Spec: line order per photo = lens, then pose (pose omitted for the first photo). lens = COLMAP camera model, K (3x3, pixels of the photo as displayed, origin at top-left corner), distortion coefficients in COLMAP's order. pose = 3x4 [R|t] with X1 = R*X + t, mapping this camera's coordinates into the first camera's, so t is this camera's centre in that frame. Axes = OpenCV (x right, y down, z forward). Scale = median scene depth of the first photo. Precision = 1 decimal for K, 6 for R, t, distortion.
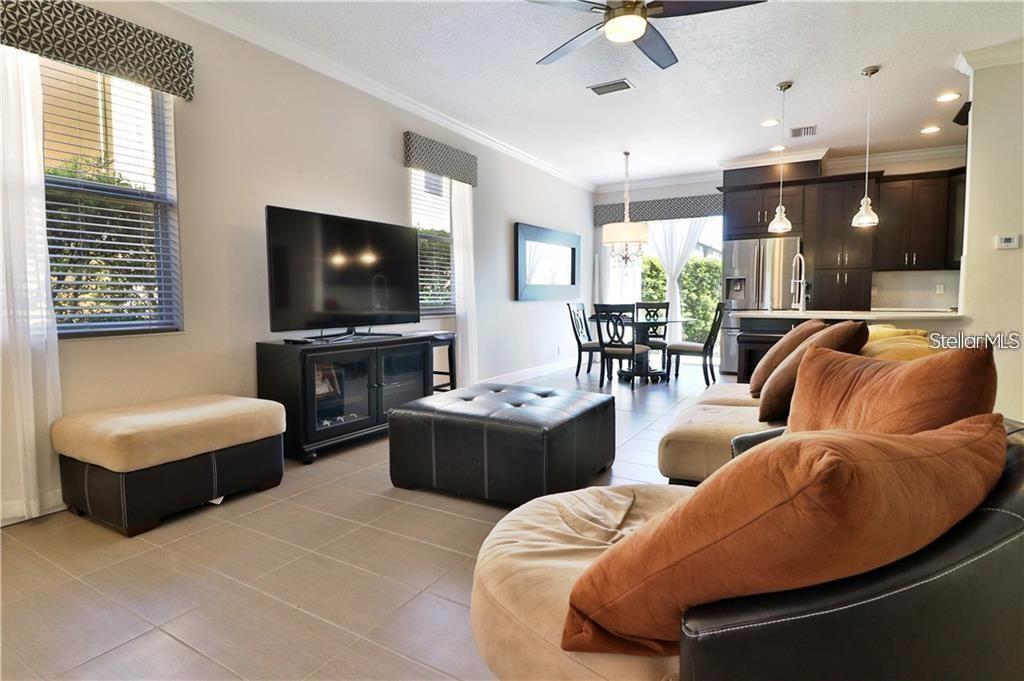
lens RADIAL K [[541.6, 0, 512.0], [0, 541.6, 340.5], [0, 0, 1]] dist [0.000406, -0.001724]
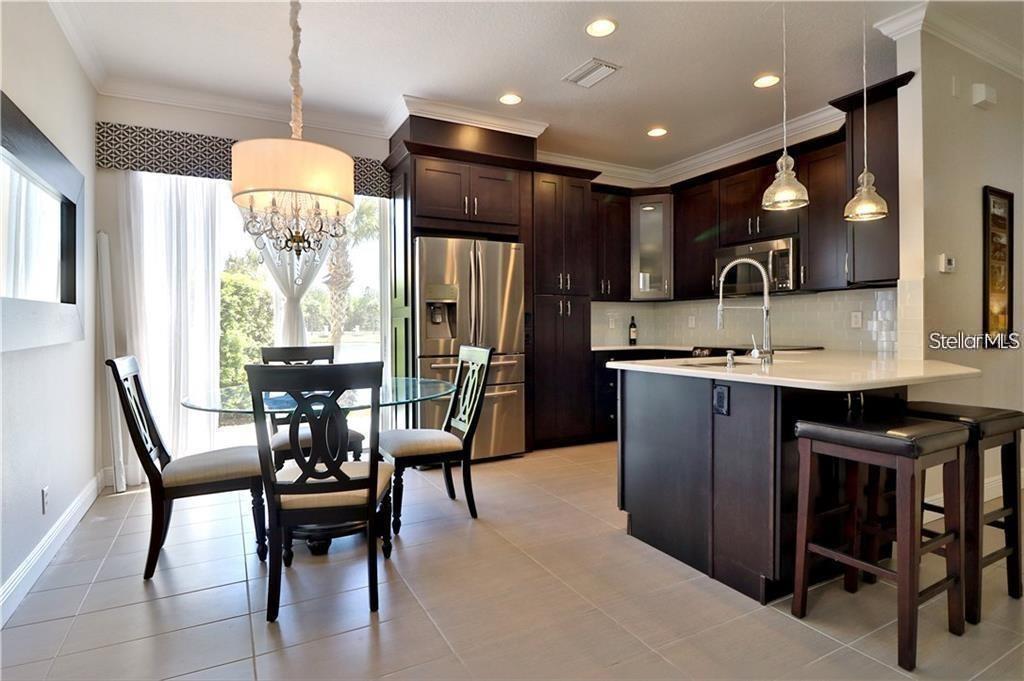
lens RADIAL K [[530.5, 0, 510.7], [0, 530.5, 328.5], [0, 0, 1]] dist [-0.073084, -0.000441]
pose [[0.522840, 0.003109, 0.852425, -0.018624], [0.065708, 0.996871, -0.043939, -0.063554], [-0.849894, 0.078984, 0.521000, 0.698596]]
